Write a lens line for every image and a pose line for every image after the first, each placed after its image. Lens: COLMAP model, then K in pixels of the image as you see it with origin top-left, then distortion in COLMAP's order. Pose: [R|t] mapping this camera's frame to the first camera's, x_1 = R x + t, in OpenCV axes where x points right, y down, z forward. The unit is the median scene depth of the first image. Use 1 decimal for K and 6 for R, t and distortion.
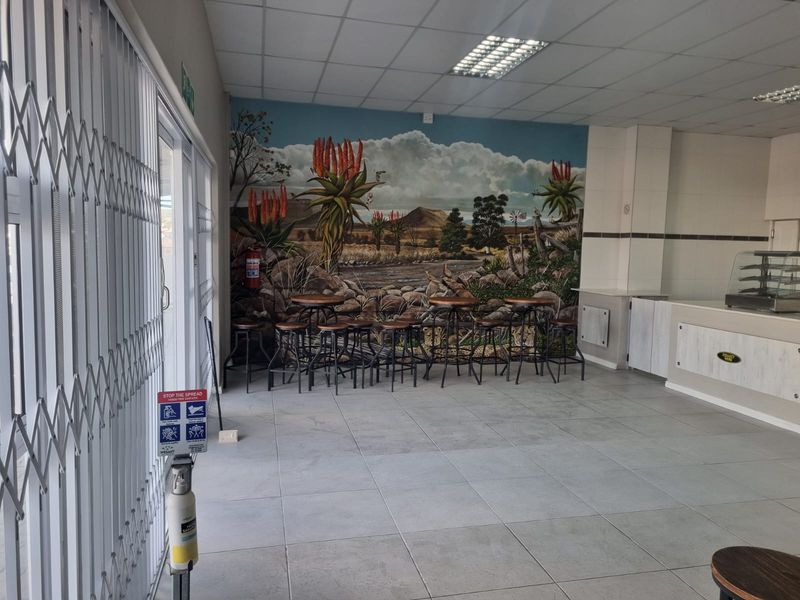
lens RADIAL K [[604.5, 0, 408.4], [0, 604.5, 296.3], [0, 0, 1]] dist [0.058526, -0.029603]
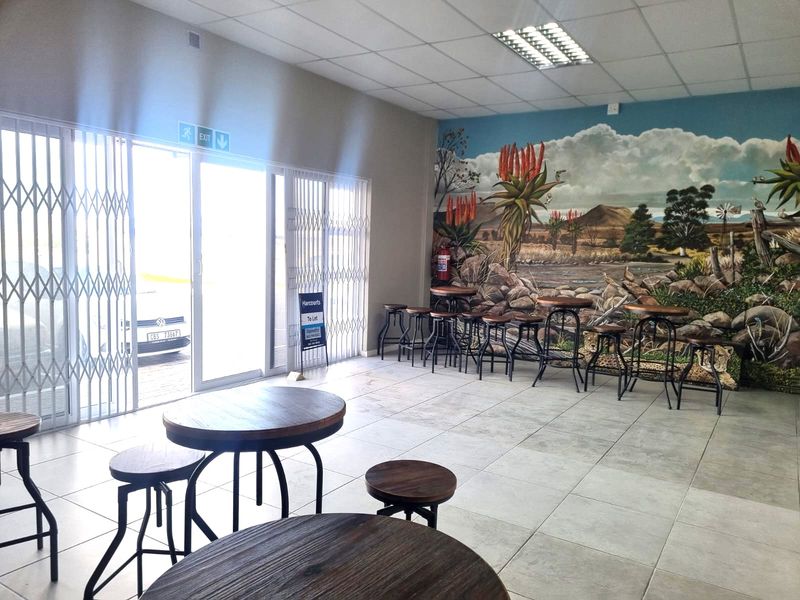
lens RADIAL K [[604.5, 0, 408.7], [0, 604.5, 302.9], [0, 0, 1]] dist [0.058526, -0.029603]
pose [[0.686741, 0.075273, -0.722994, 0.520189], [-0.079874, 0.996415, 0.027871, 0.002418], [0.722500, 0.038608, 0.690292, 0.136407]]
